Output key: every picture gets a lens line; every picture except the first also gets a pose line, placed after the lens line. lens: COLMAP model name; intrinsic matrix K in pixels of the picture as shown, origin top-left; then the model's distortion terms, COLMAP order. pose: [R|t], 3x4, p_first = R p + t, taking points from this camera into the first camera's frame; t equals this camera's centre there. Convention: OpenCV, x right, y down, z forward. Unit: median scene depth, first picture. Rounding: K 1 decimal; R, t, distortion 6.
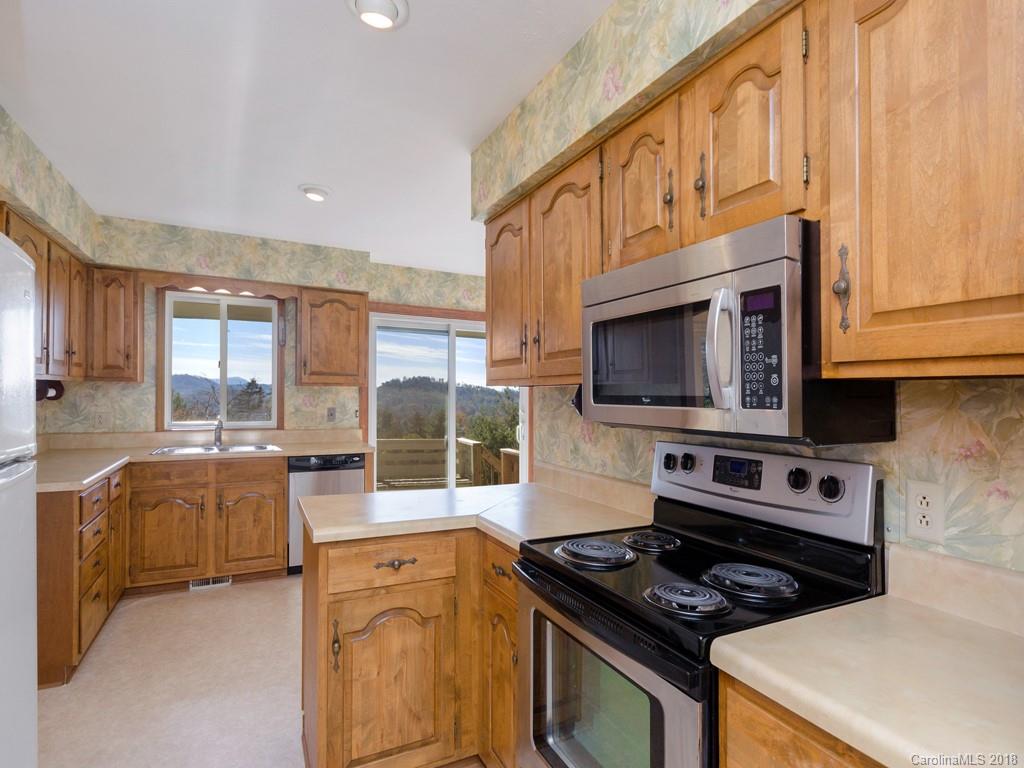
lens RADIAL K [[532.7, 0, 505.8], [0, 532.7, 390.6], [0, 0, 1]] dist [-0.039532, 0.002136]
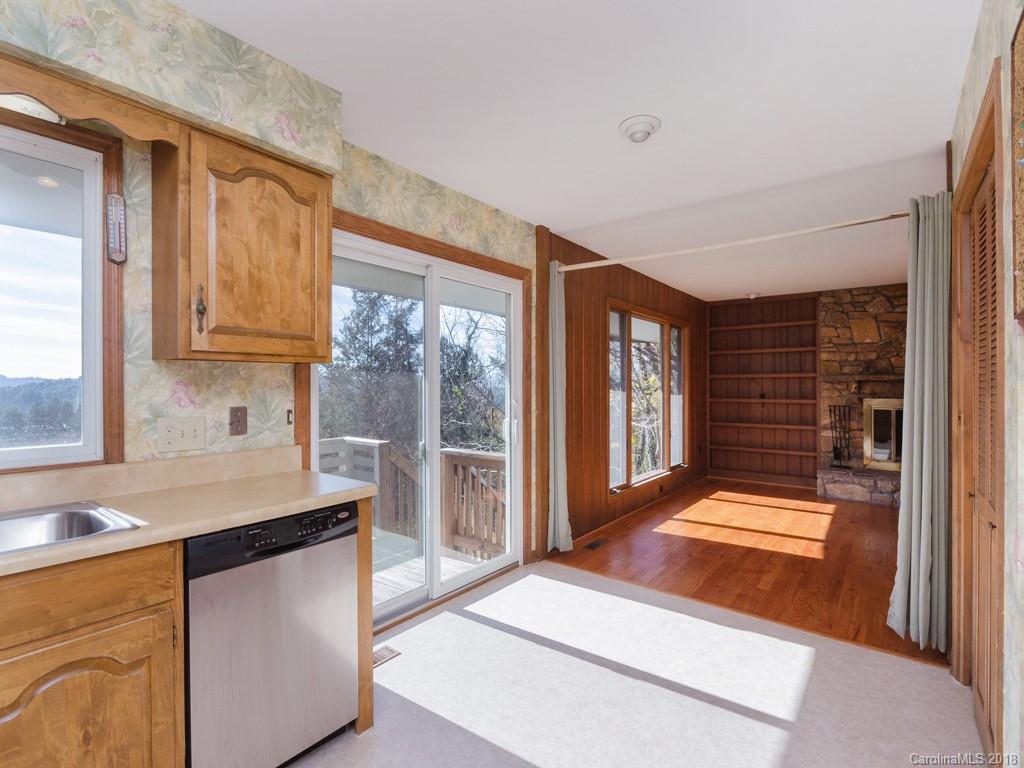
lens RADIAL K [[491.0, 0, 513.1], [0, 491.0, 384.2], [0, 0, 1]] dist [-0.010985, -0.001172]
pose [[0.896745, -0.008370, 0.442468, -0.310806], [0.004942, 0.999948, 0.008899, 0.009361], [-0.442519, -0.005794, 0.896740, 0.505808]]
